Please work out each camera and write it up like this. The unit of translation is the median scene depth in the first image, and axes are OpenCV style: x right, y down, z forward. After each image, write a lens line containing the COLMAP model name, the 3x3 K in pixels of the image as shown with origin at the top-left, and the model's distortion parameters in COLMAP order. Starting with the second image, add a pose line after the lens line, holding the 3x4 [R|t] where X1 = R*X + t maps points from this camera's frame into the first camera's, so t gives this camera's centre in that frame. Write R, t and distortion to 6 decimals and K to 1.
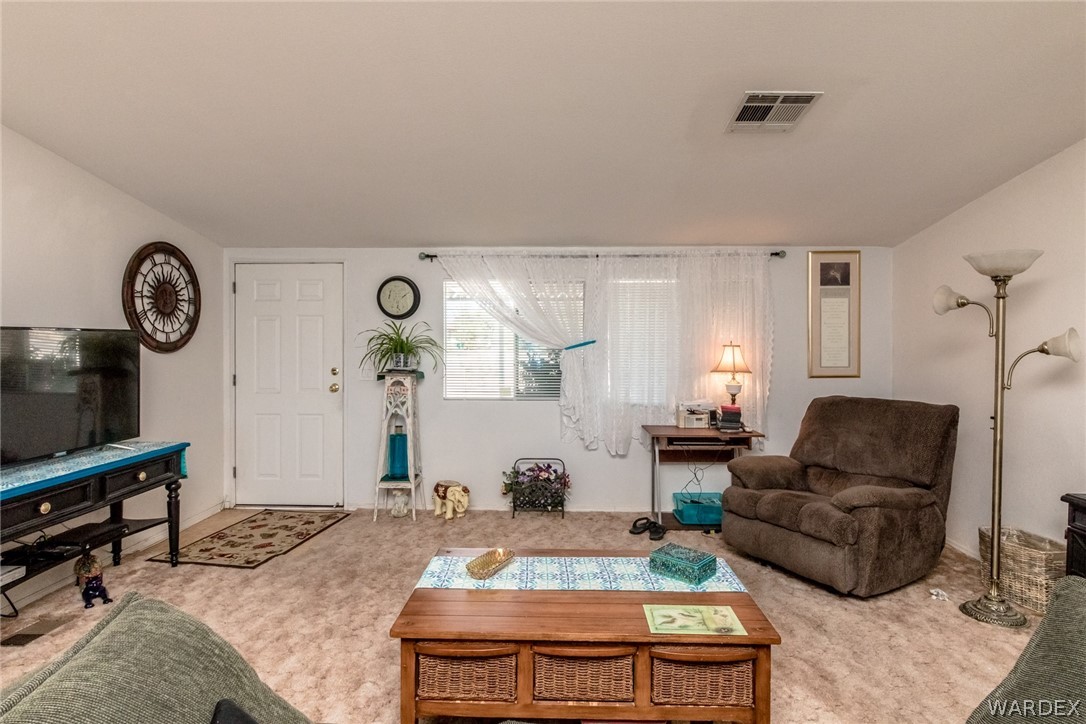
lens RADIAL K [[586.8, 0, 543.1], [0, 586.8, 340.8], [0, 0, 1]] dist [0.000268, -0.001114]
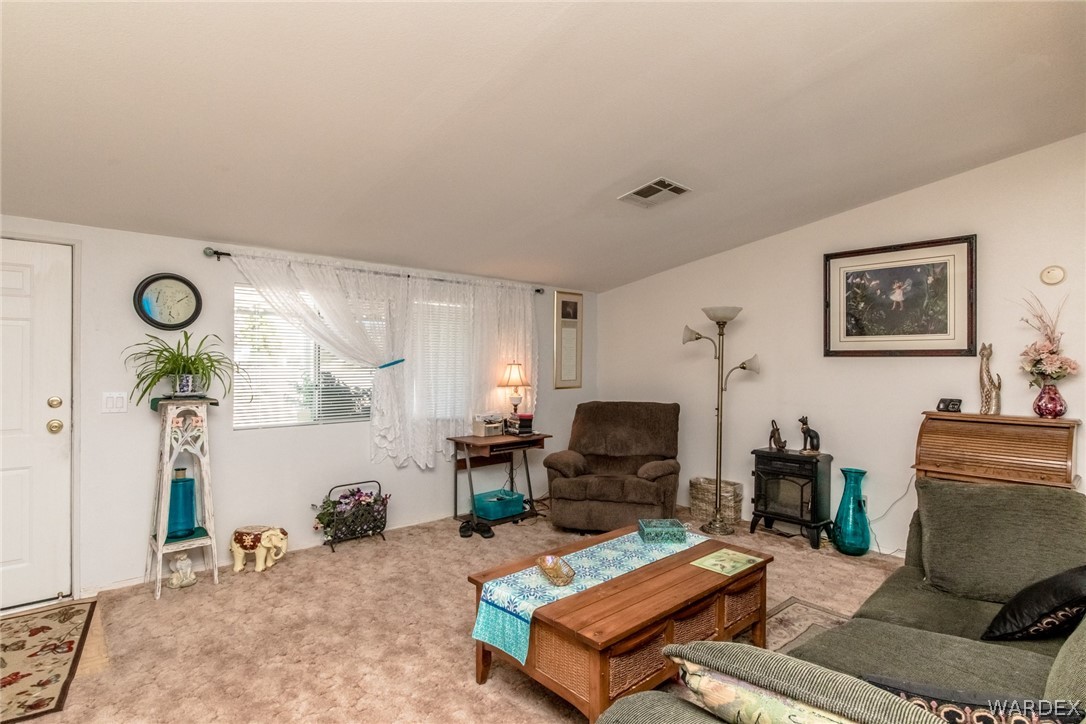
lens RADIAL K [[546.5, 0, 543.0], [0, 546.5, 362.0], [0, 0, 1]] dist [-0.001930, -0.000599]
pose [[0.723288, 0.002300, 0.690542, -0.406743], [-0.006052, 0.999977, 0.003008, 0.000003], [-0.690520, -0.006355, 0.723286, 0.156266]]
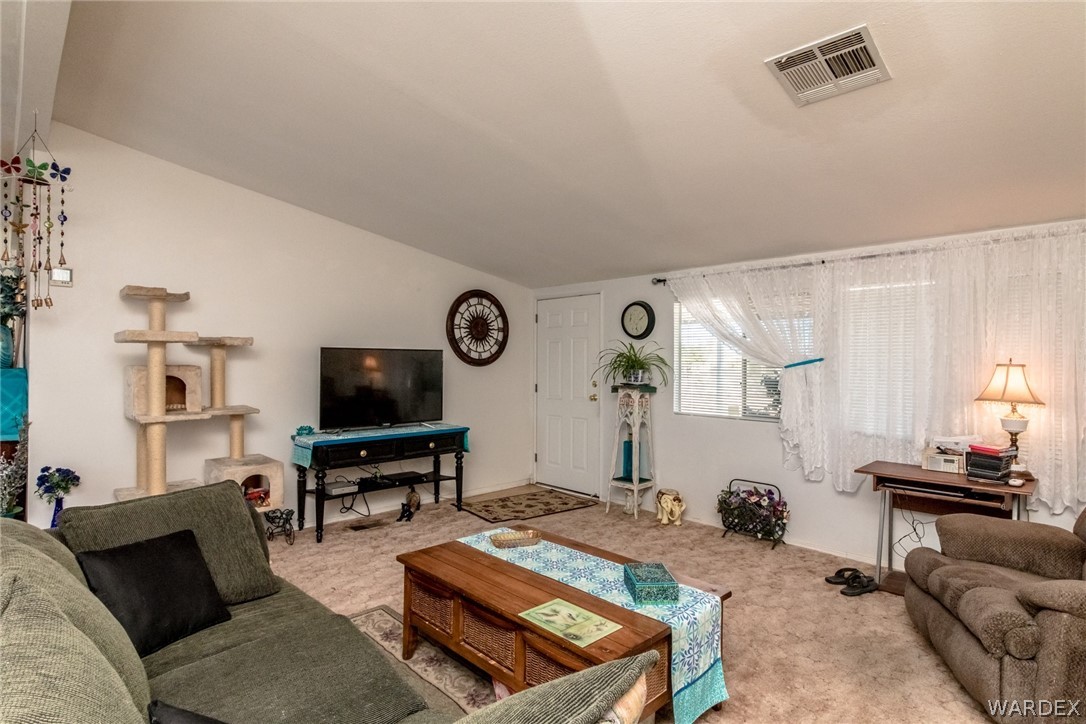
lens RADIAL K [[557.1, 0, 543.0], [0, 557.1, 362.0], [0, 0, 1]] dist [-0.001614, -0.000278]
pose [[0.720480, 0.005058, -0.693457, 0.382132], [-0.006665, 0.999978, 0.000370, 0.008030], [0.693444, 0.004355, 0.720498, 0.110300]]
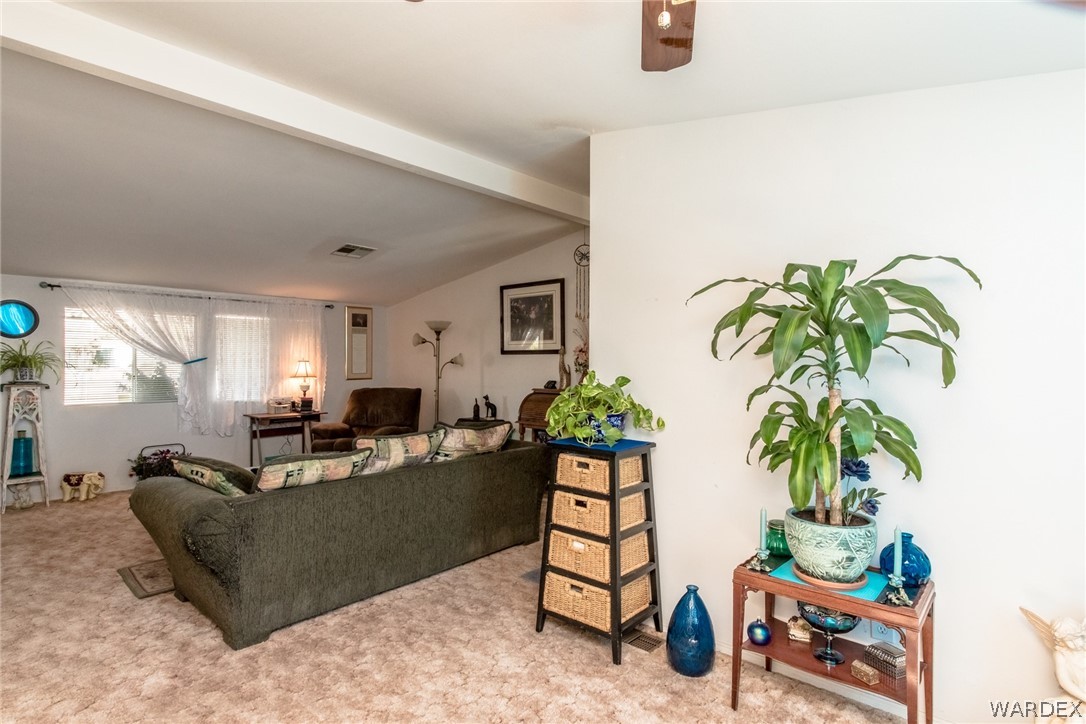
lens RADIAL K [[557.1, 0, 543.0], [0, 557.1, 362.0], [0, 0, 1]] dist [-0.001614, -0.000278]
pose [[0.644913, -0.001190, 0.764255, -0.430906], [-0.001158, 0.999996, 0.002535, 0.005995], [-0.764255, -0.002520, 0.644909, -0.502124]]
